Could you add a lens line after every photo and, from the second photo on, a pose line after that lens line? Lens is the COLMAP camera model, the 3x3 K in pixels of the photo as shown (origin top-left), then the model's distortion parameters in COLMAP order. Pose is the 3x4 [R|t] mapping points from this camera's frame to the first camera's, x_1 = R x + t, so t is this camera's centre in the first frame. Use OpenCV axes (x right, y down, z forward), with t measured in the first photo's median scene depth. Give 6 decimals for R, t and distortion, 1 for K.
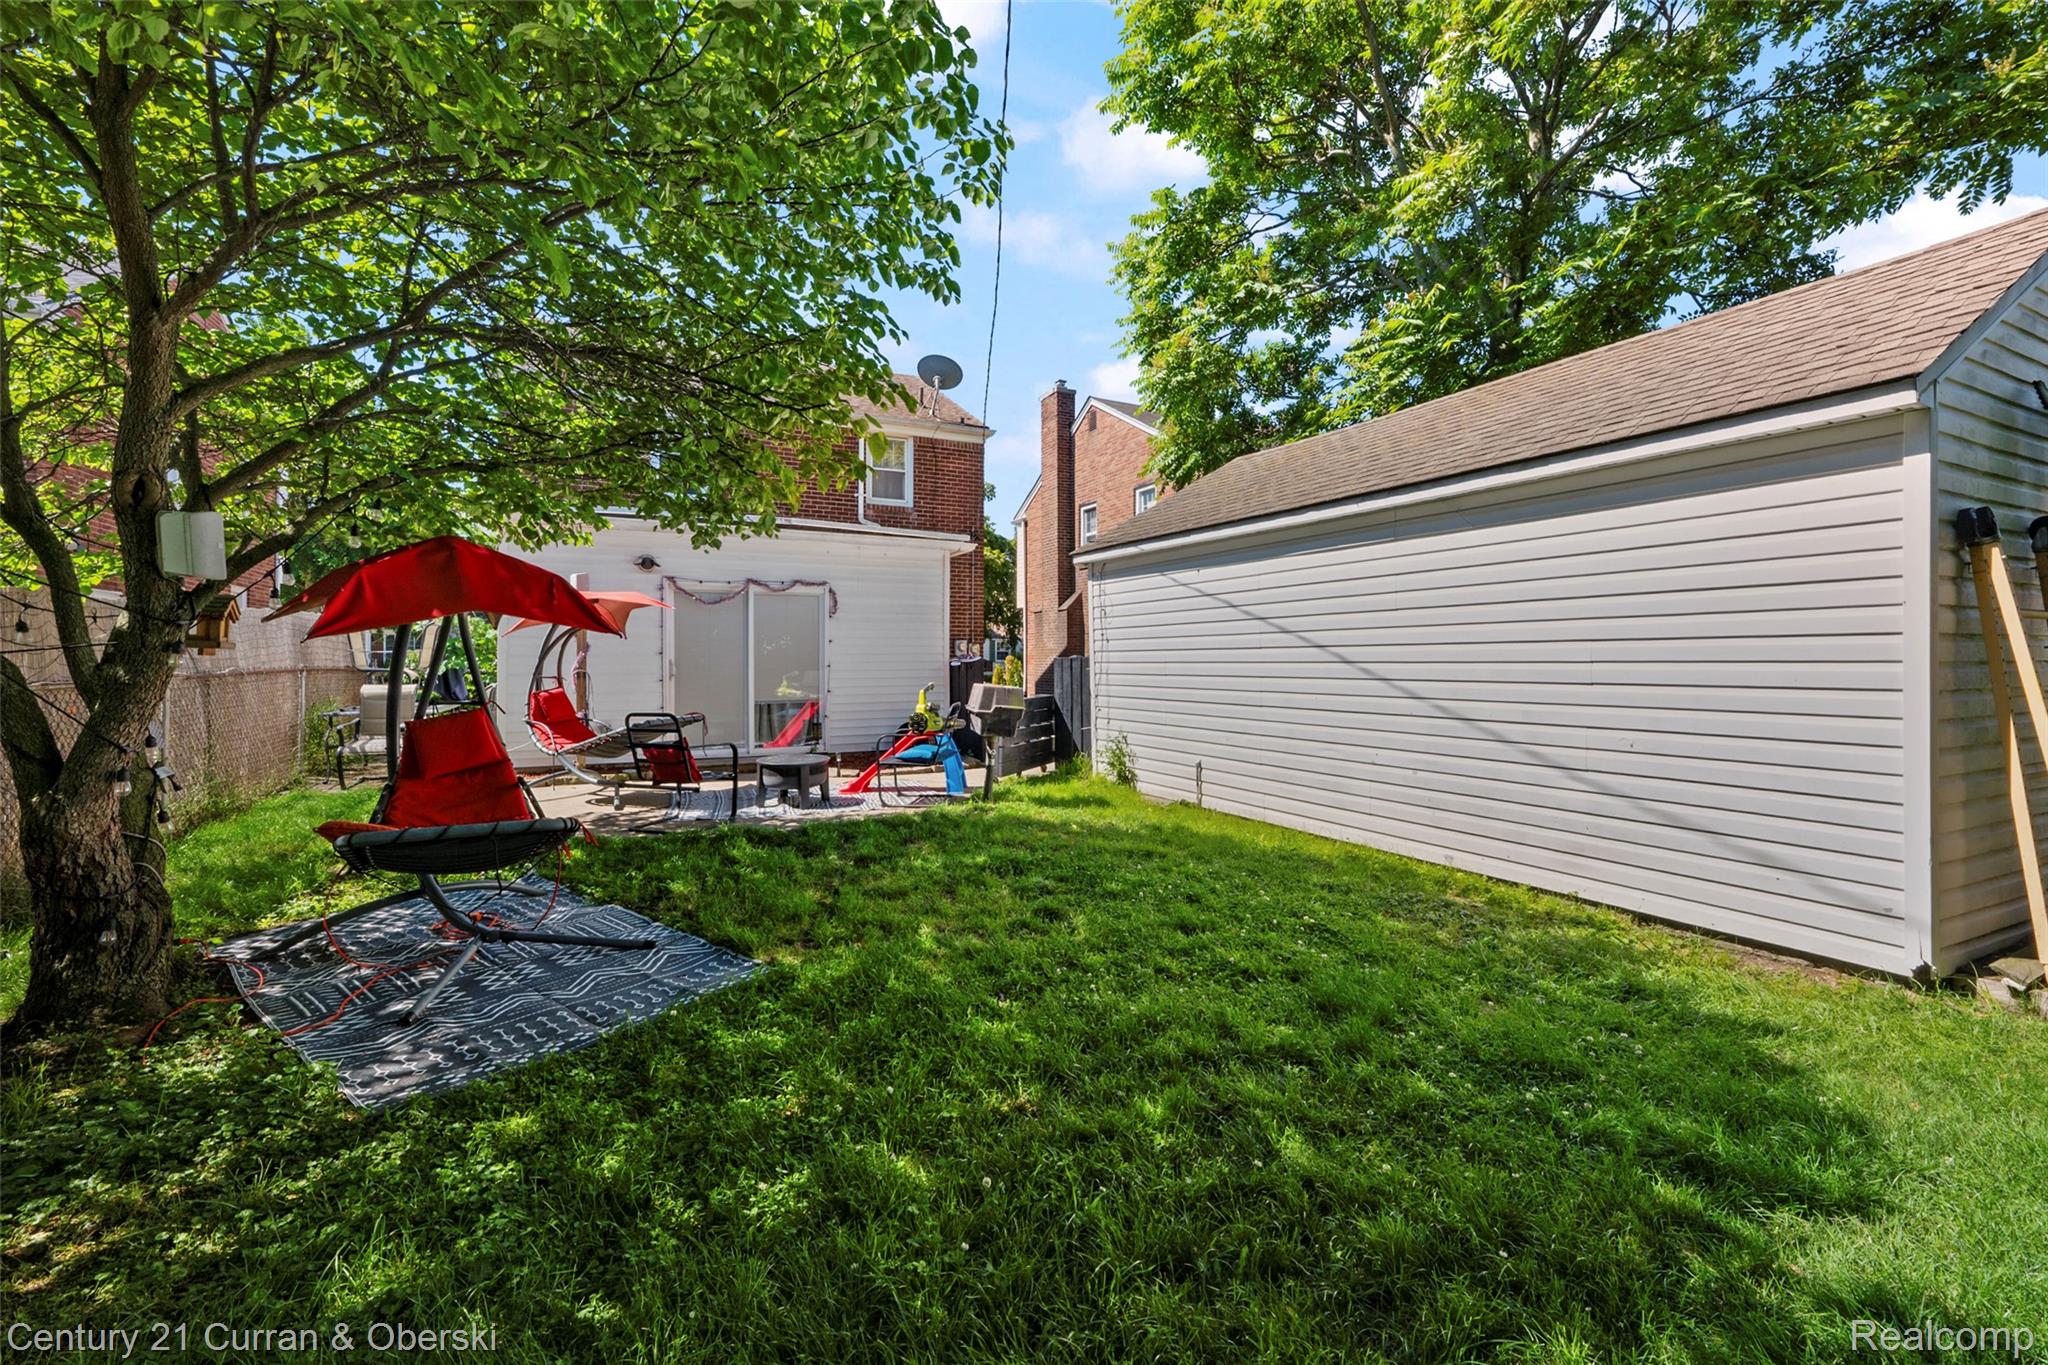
lens RADIAL K [[839.9, 0, 1018.2], [0, 839.9, 671.4], [0, 0, 1]] dist [0.001204, 0.000812]
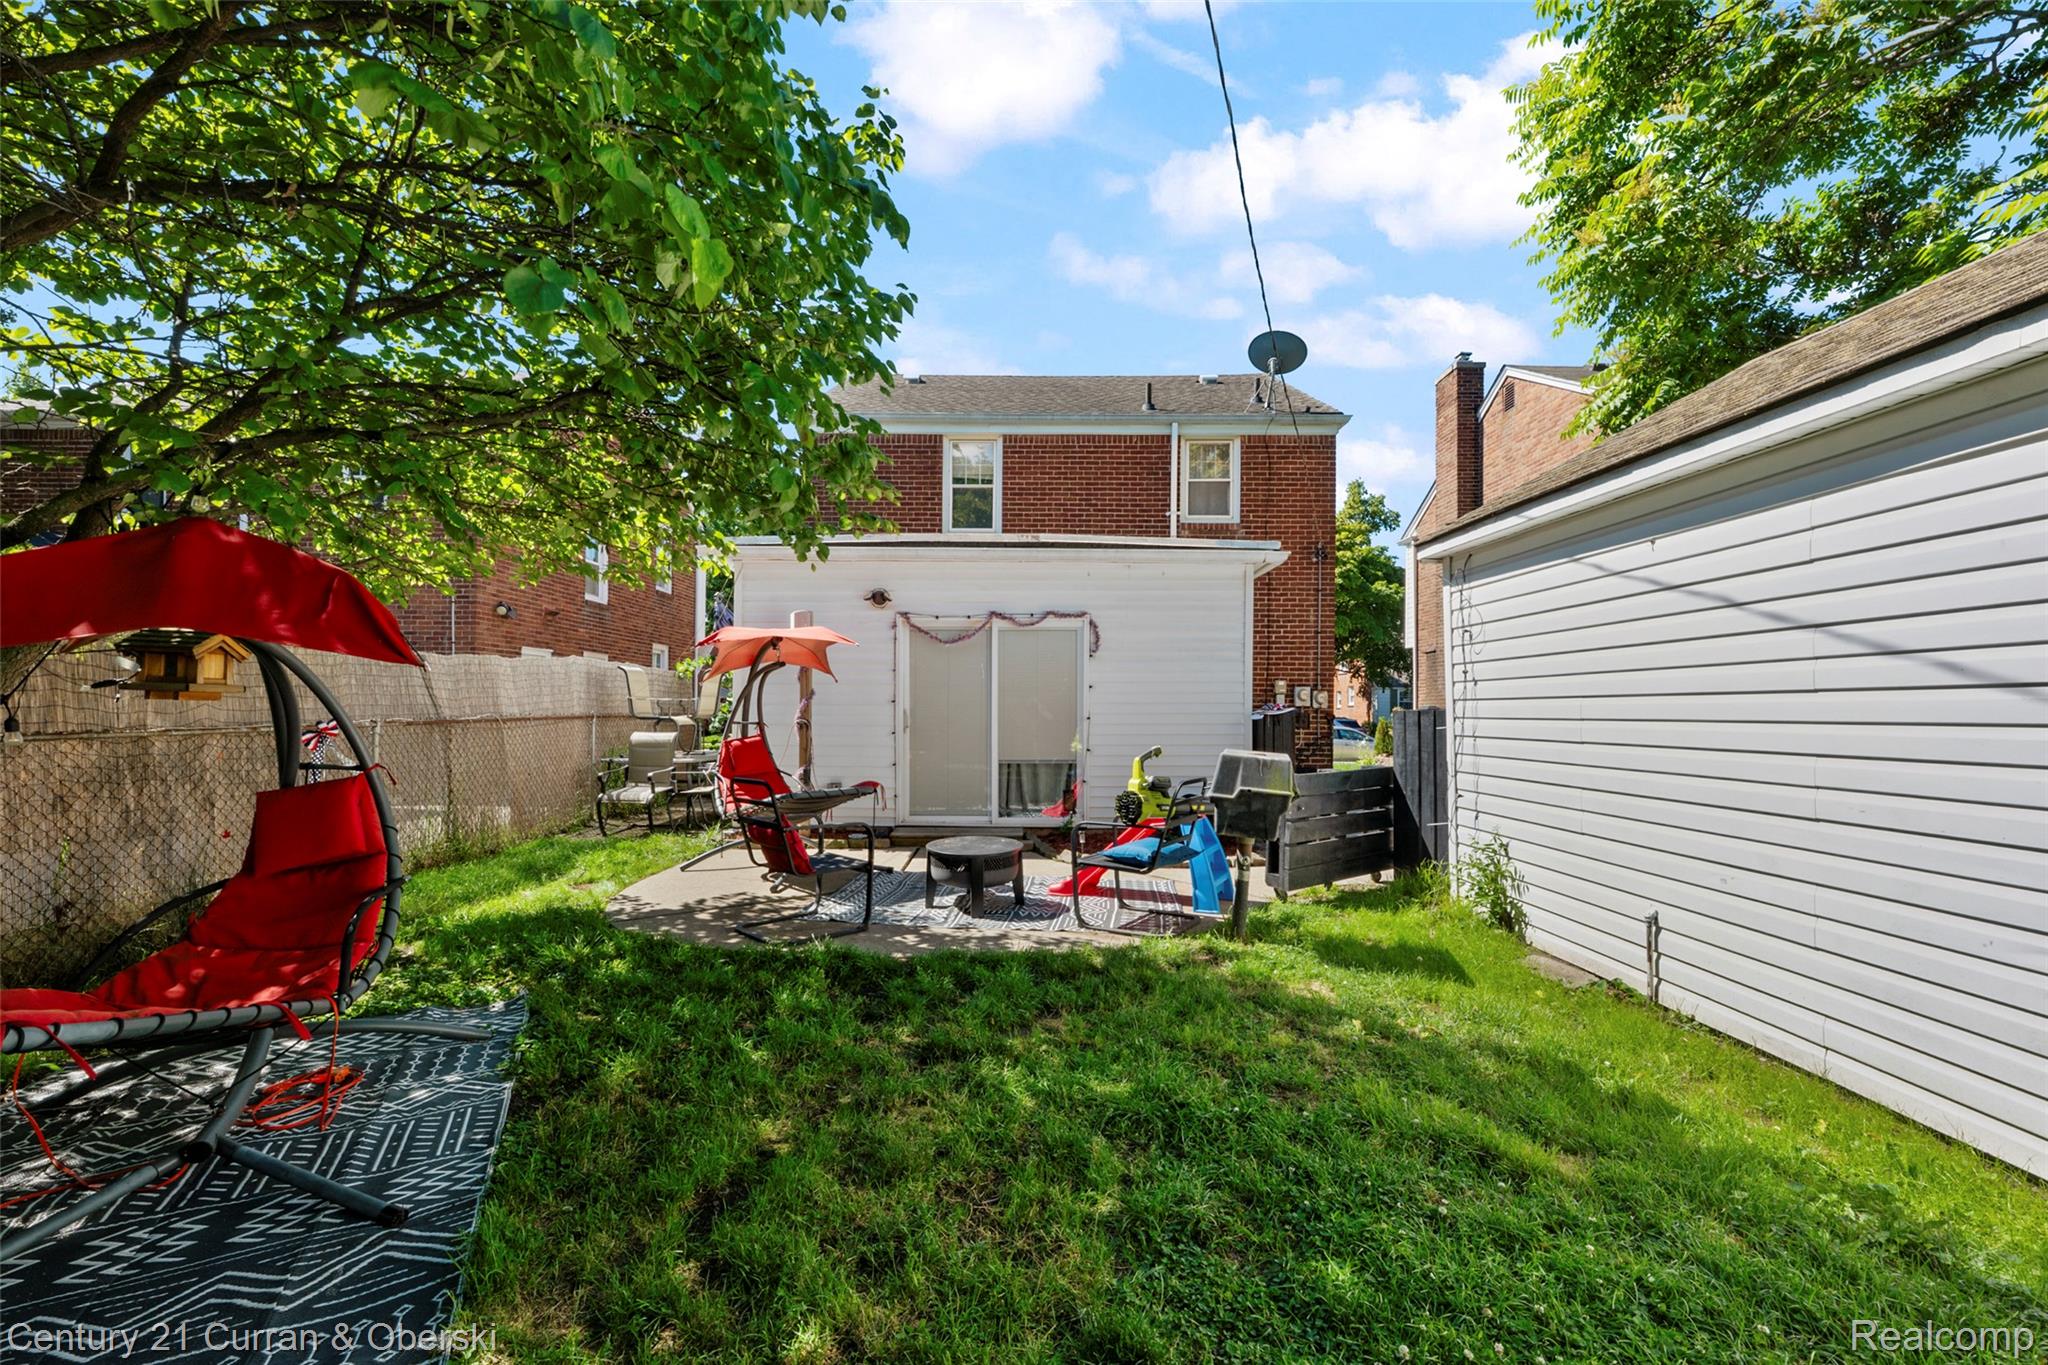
lens RADIAL K [[839.9, 0, 1016.1], [0, 839.9, 708.1], [0, 0, 1]] dist [0.001204, 0.000812]
pose [[0.892443, 0.006413, -0.451114, 0.071741], [-0.013887, 0.999816, -0.013258, -0.004730], [0.450946, 0.018097, 0.892368, 0.264814]]
